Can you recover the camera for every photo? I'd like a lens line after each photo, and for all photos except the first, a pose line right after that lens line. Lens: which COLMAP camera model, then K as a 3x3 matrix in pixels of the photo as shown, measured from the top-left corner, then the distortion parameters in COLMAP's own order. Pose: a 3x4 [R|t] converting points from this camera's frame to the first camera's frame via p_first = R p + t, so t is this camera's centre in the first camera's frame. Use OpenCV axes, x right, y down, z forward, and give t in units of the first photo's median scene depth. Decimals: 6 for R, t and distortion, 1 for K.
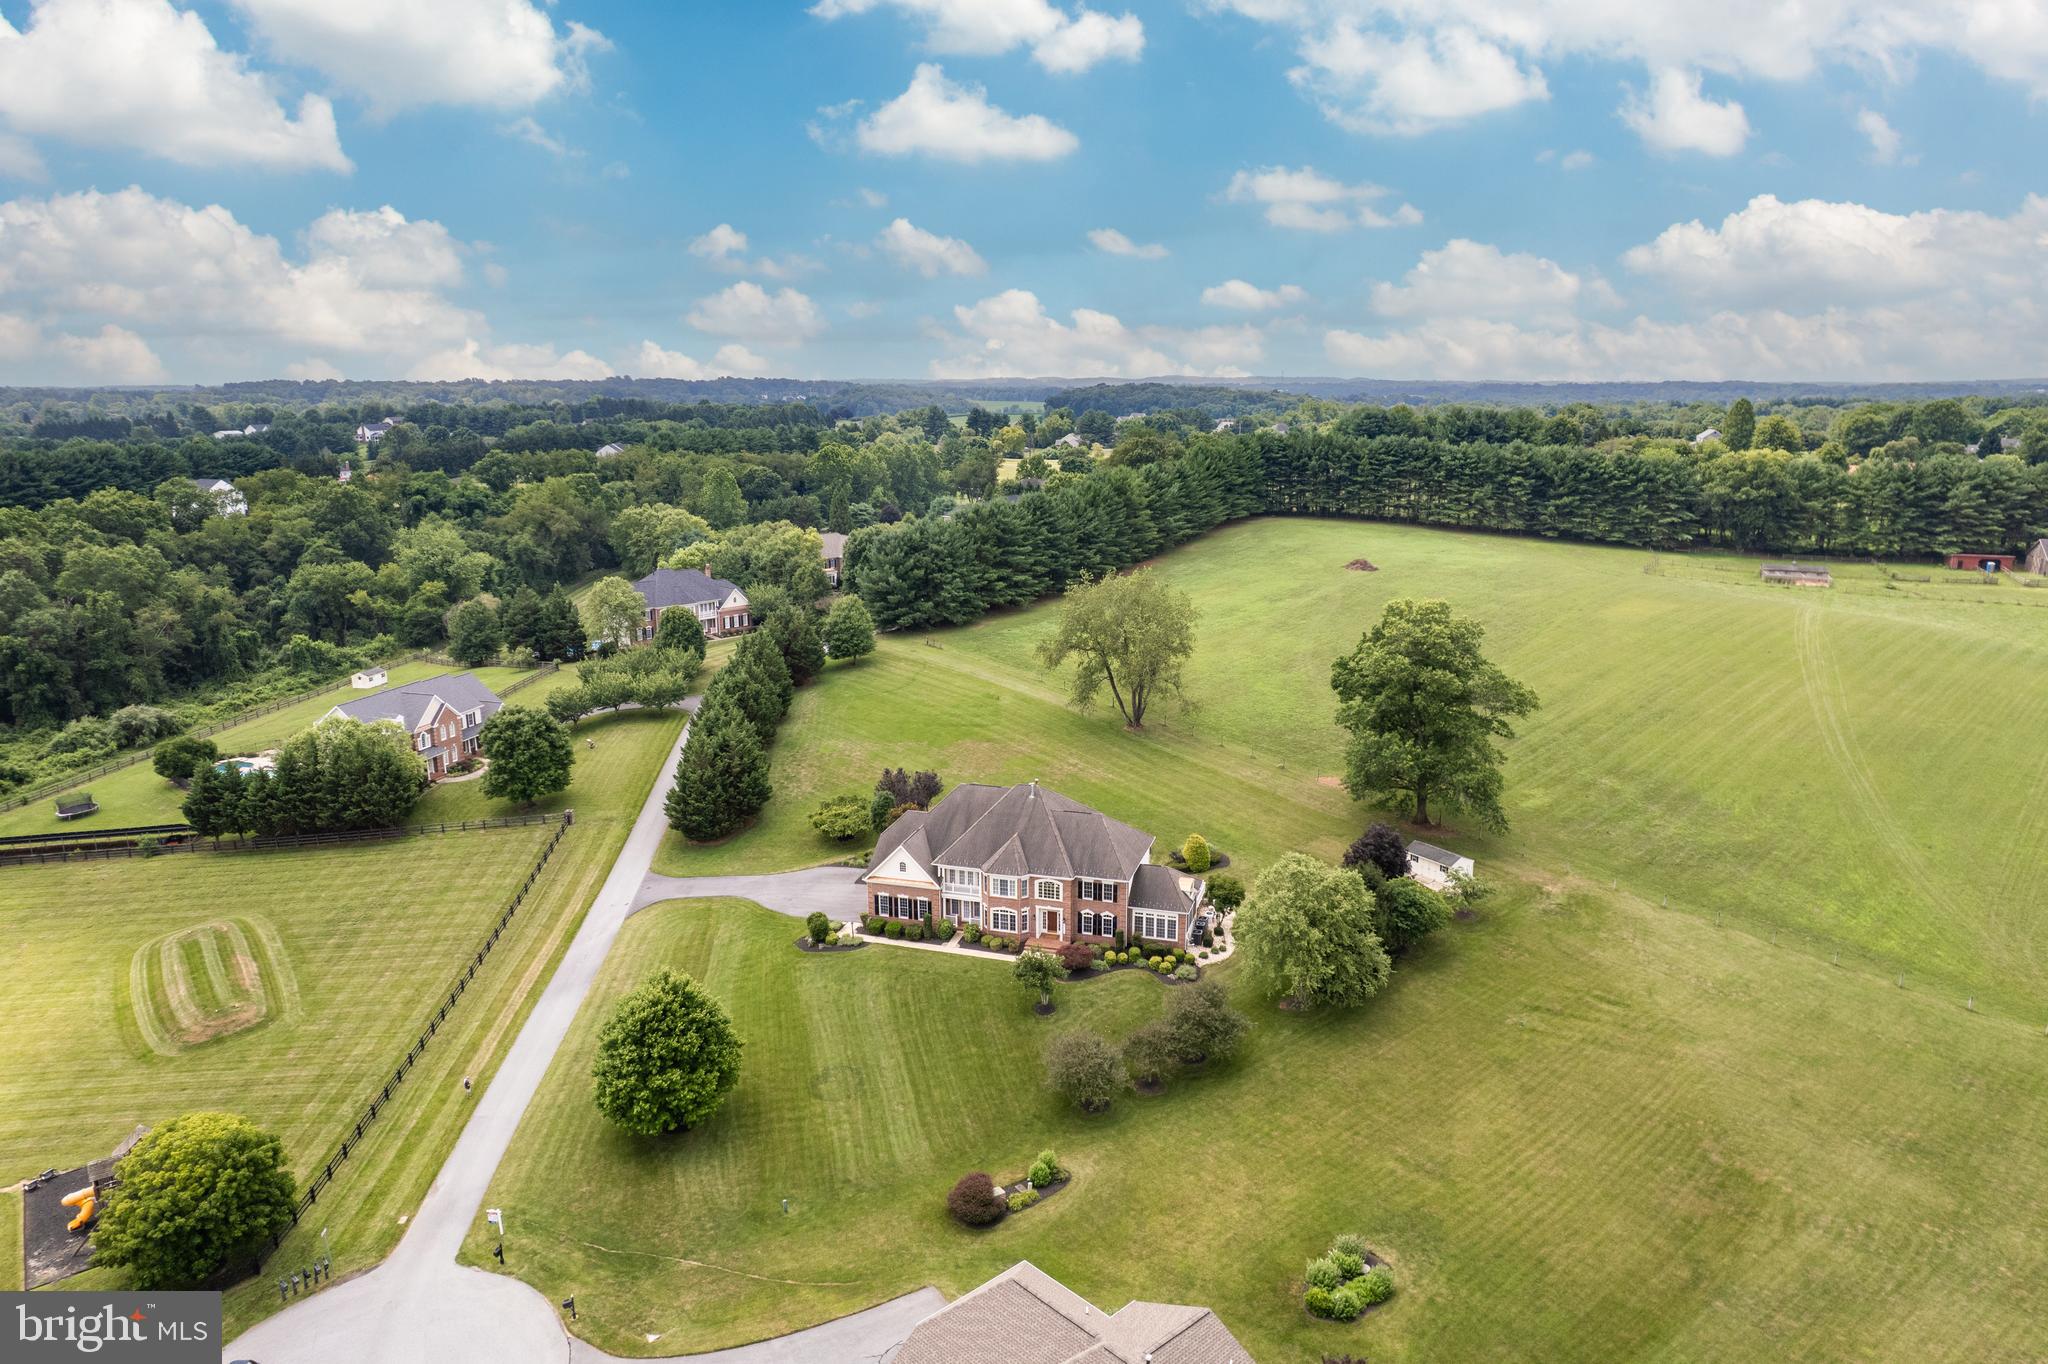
lens RADIAL K [[1323.1, 0, 1031.7], [0, 1323.1, 680.4], [0, 0, 1]] dist [-0.070222, 0.066531]
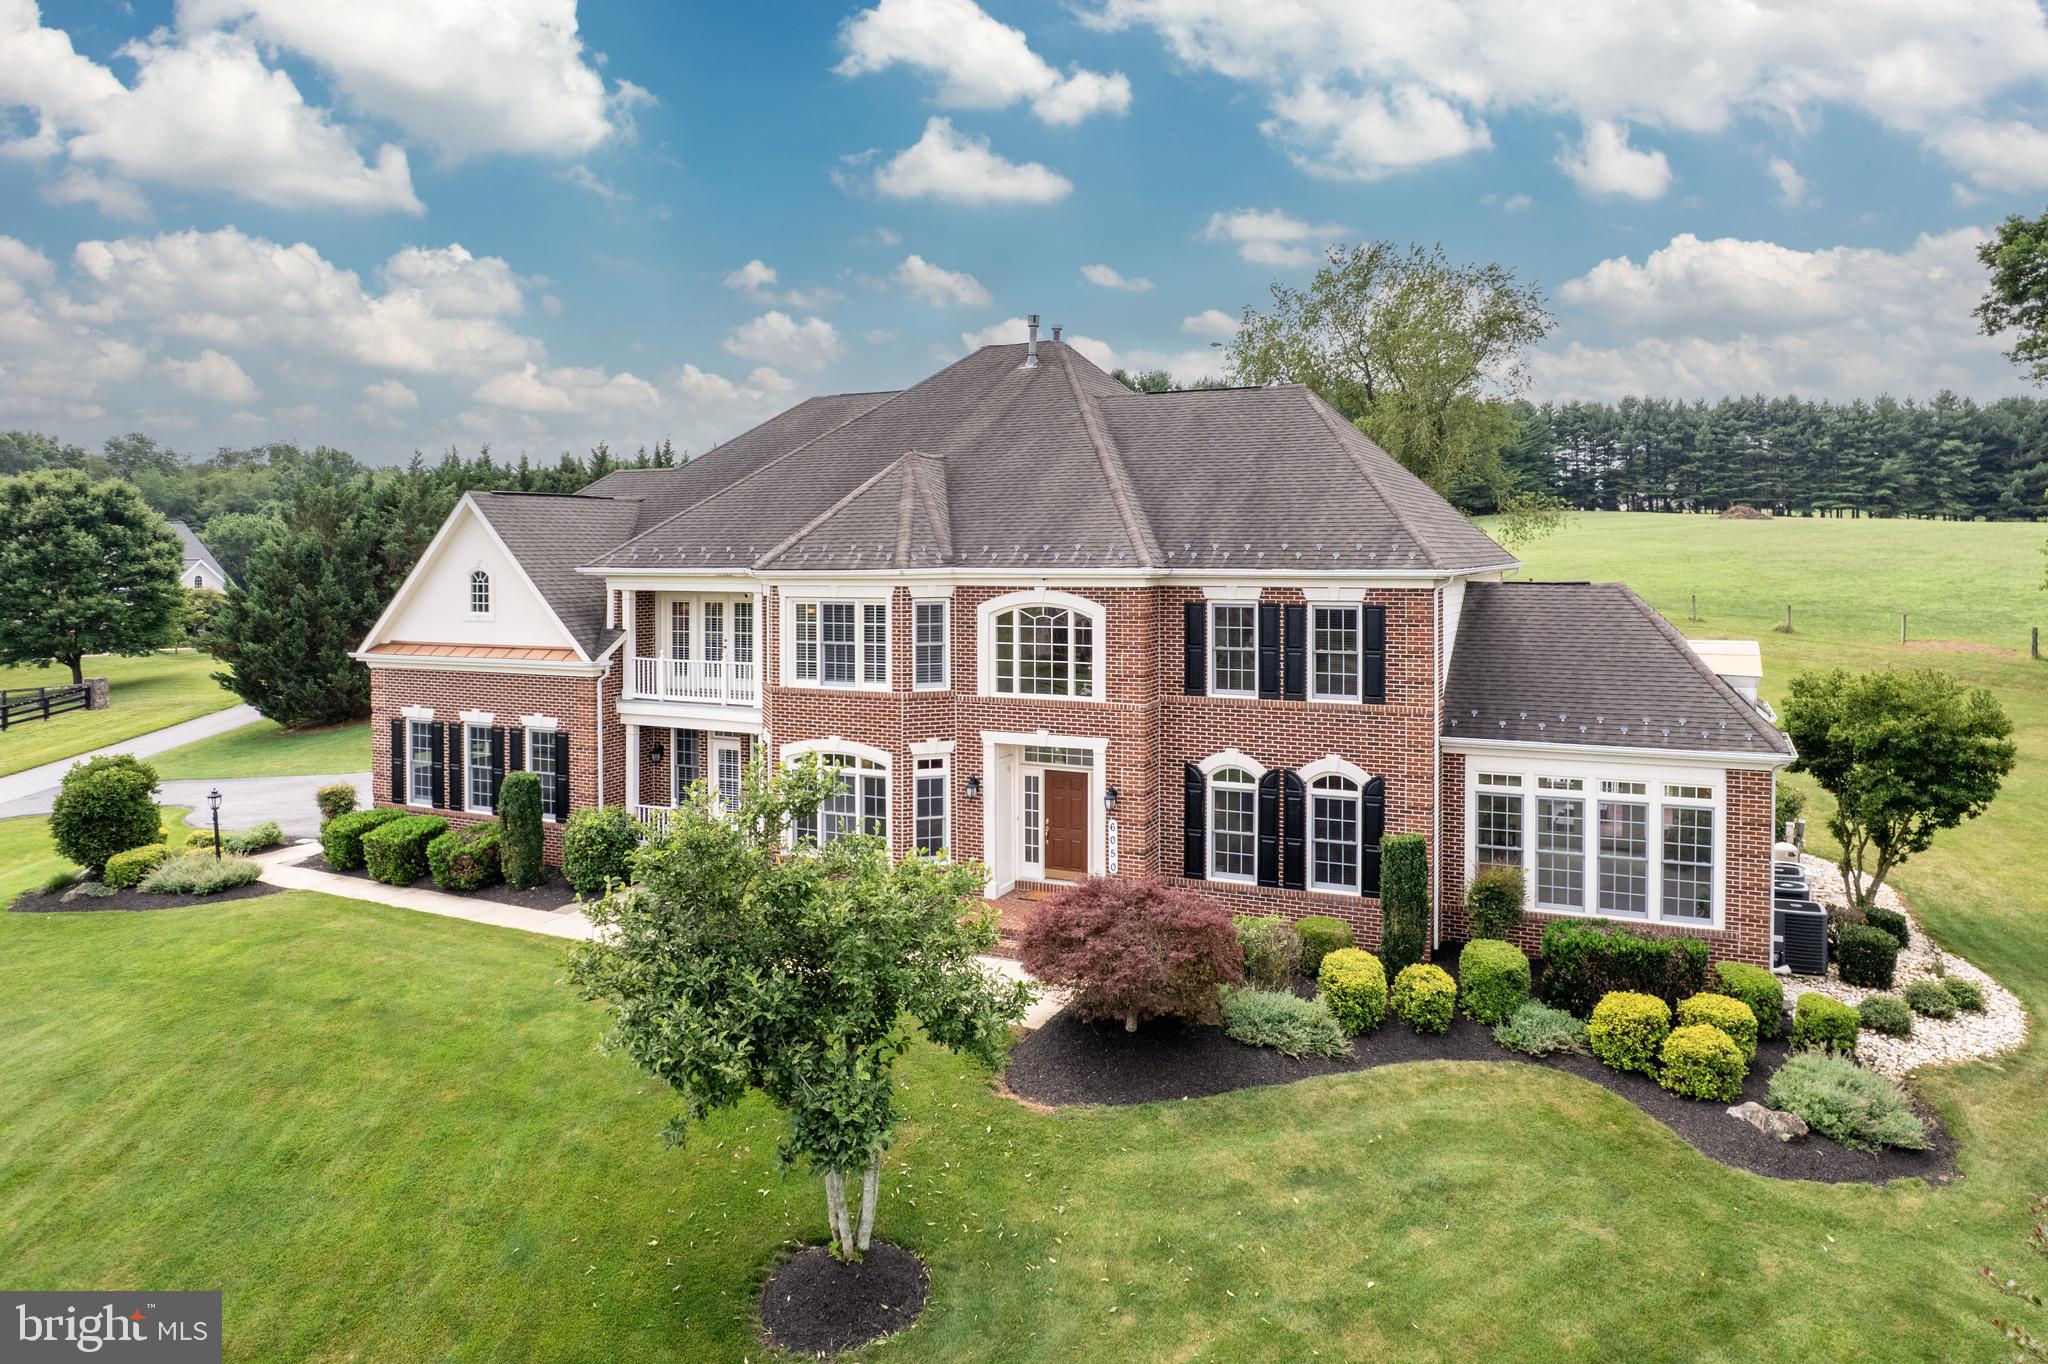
lens RADIAL K [[1344.3, 0, 1022.8], [0, 1344.3, 577.8], [0, 0, 1]] dist [-0.050888, 0.044269]
pose [[0.985936, 0.002491, -0.167104, 0.038075], [-0.036860, 0.978507, -0.202894, 0.161011], [0.163007, 0.206200, 0.964837, 0.672569]]
